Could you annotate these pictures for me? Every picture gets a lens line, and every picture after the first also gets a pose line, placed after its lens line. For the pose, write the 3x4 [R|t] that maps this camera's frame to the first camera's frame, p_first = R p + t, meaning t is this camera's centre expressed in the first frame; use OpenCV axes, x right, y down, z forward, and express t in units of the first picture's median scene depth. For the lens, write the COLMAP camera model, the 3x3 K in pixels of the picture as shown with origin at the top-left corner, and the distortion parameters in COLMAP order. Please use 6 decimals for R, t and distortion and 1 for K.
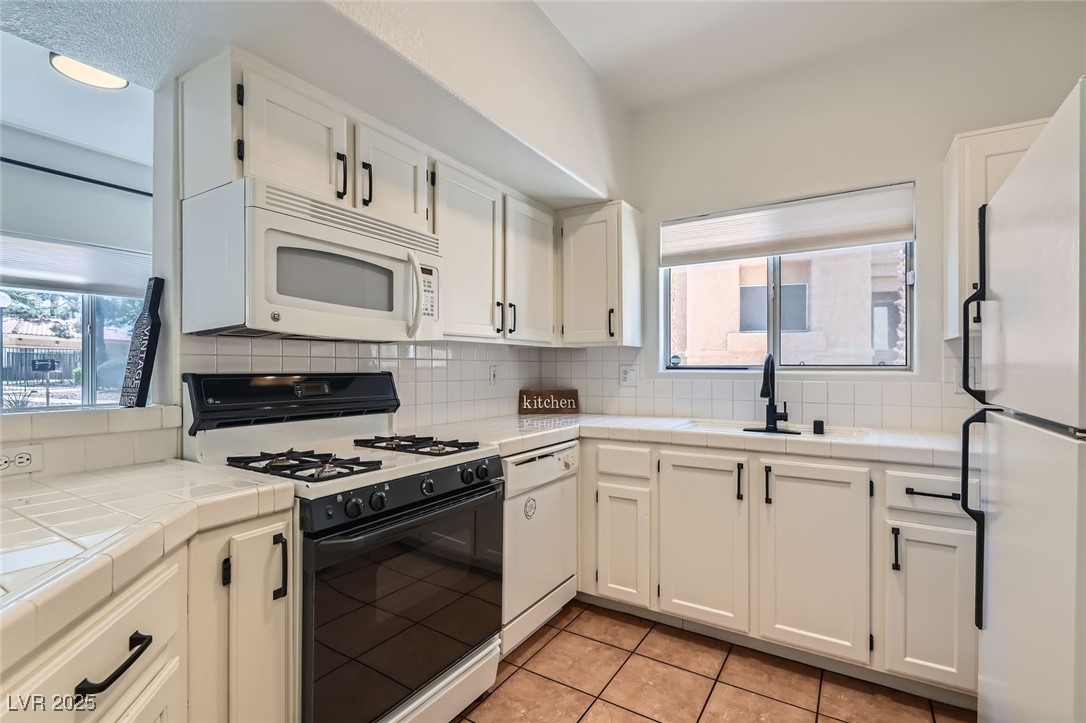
lens RADIAL K [[500.7, 0, 538.5], [0, 500.7, 368.9], [0, 0, 1]] dist [0.008725, -0.003910]
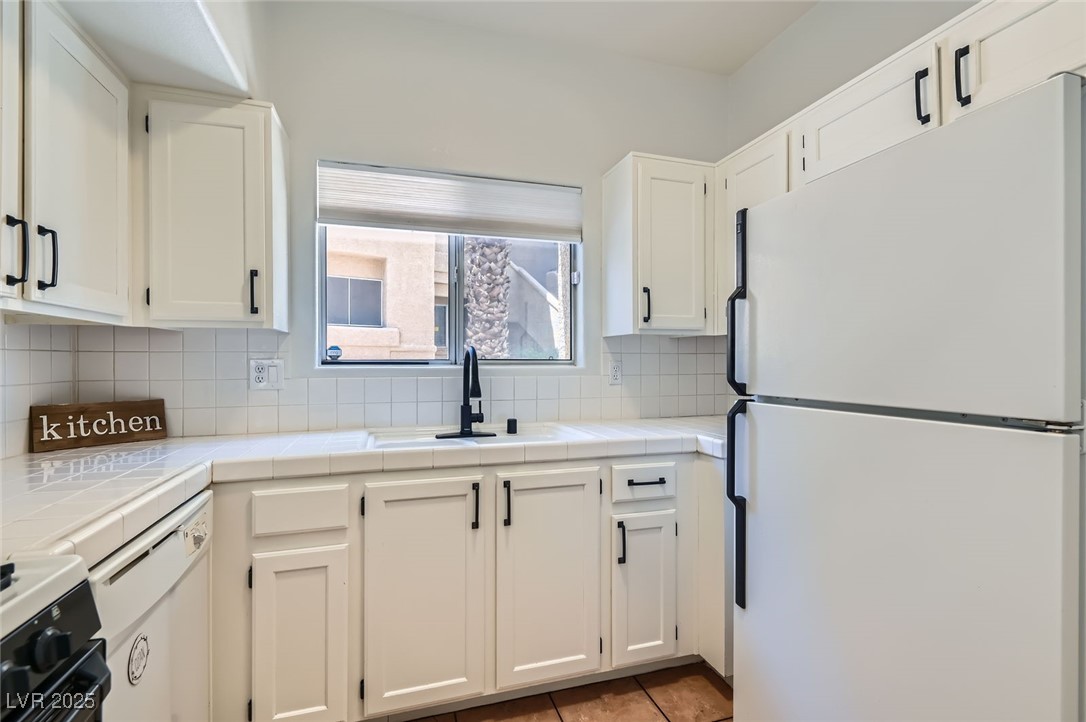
lens RADIAL K [[500.7, 0, 538.2], [0, 500.7, 363.9], [0, 0, 1]] dist [0.008725, -0.003910]
pose [[0.654234, -0.003952, 0.756282, -0.115275], [0.003845, 0.999991, 0.001900, -0.000616], [-0.756282, 0.001664, 0.654243, 0.360506]]
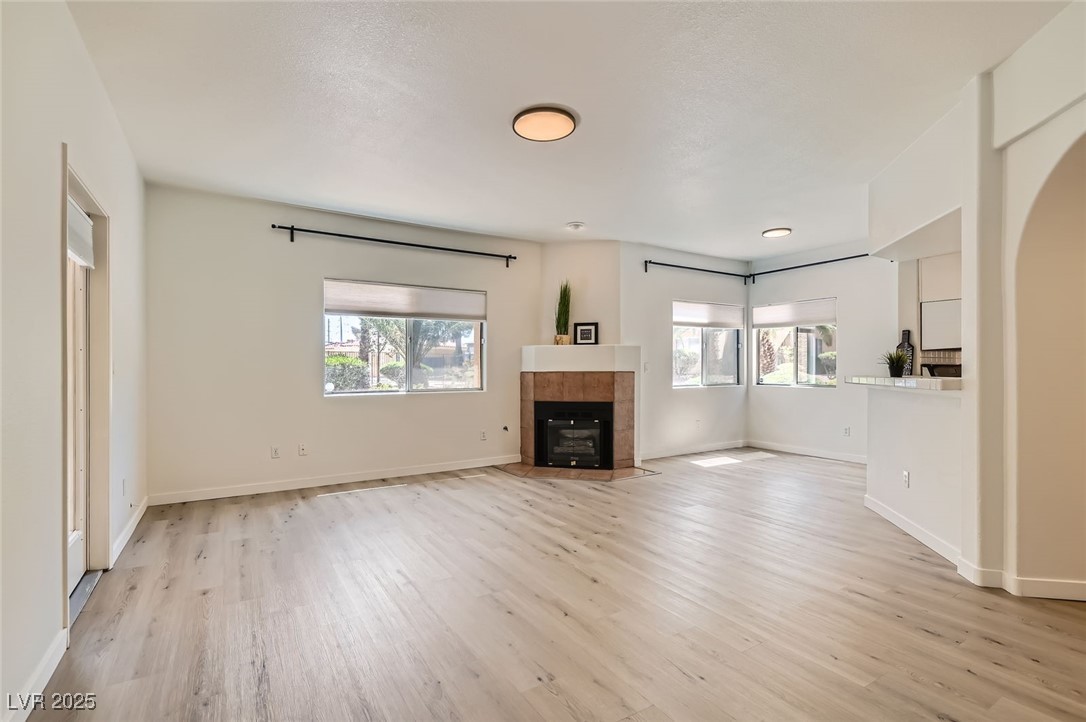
lens RADIAL K [[500.7, 0, 538.6], [0, 500.7, 369.5], [0, 0, 1]] dist [0.008725, -0.003910]
pose [[0.899085, -0.001434, -0.437771, -0.932773], [0.002082, 0.999997, 0.001002, 0.021082], [0.437768, -0.001812, 0.899086, -1.641601]]
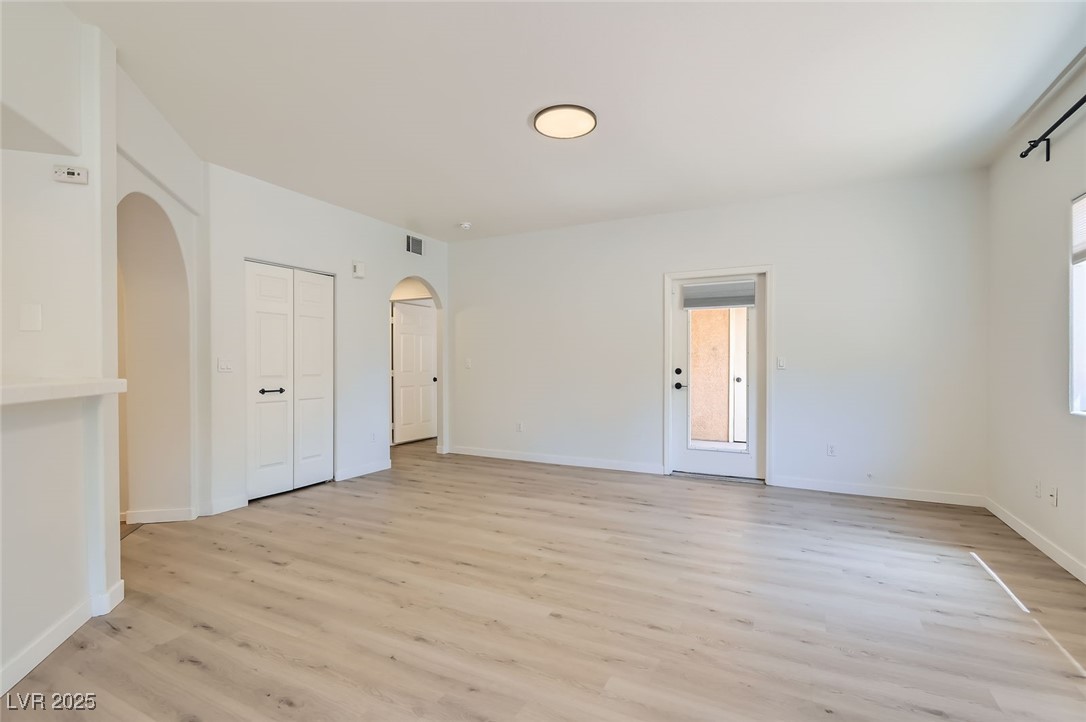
lens RADIAL K [[500.7, 0, 536.4], [0, 500.7, 371.4], [0, 0, 1]] dist [0.008725, -0.003910]
pose [[-0.996131, 0.000754, -0.087880, -1.314074], [-0.000624, 0.999877, 0.015650, 0.019798], [0.087881, 0.015644, -0.996008, 0.953429]]
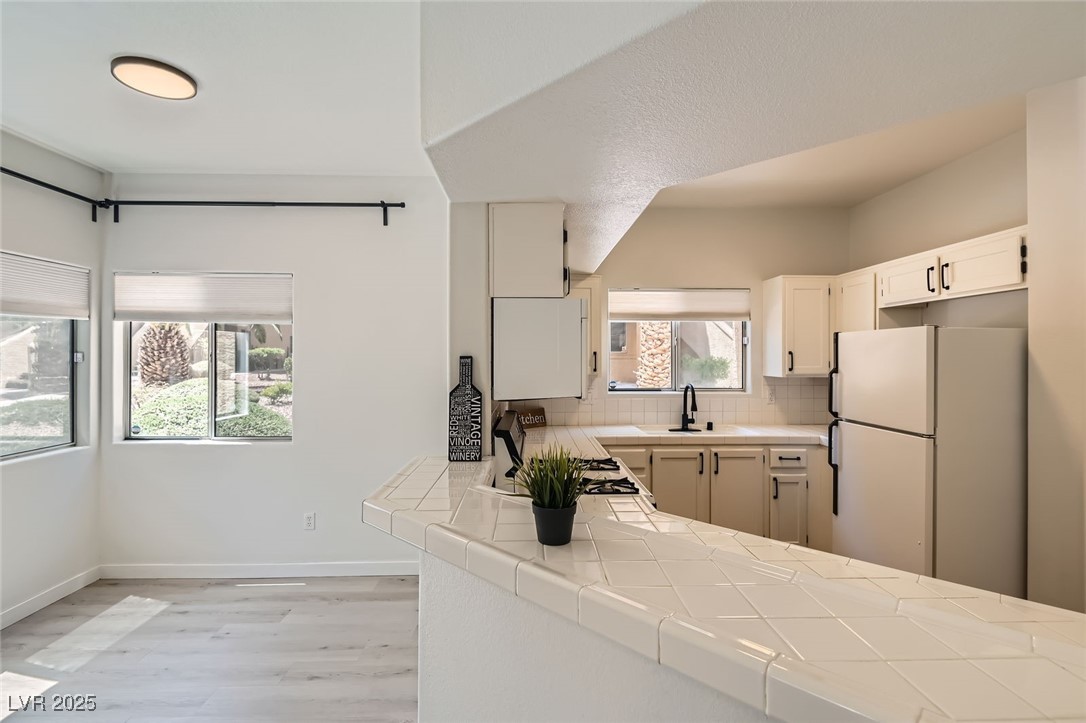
lens RADIAL K [[500.7, 0, 538.7], [0, 500.7, 355.3], [0, 0, 1]] dist [0.008725, -0.003910]
pose [[0.834218, 0.000770, 0.551434, -0.880379], [0.001384, 0.999993, -0.003489, -0.121275], [-0.551433, 0.003674, 0.834211, -0.102142]]
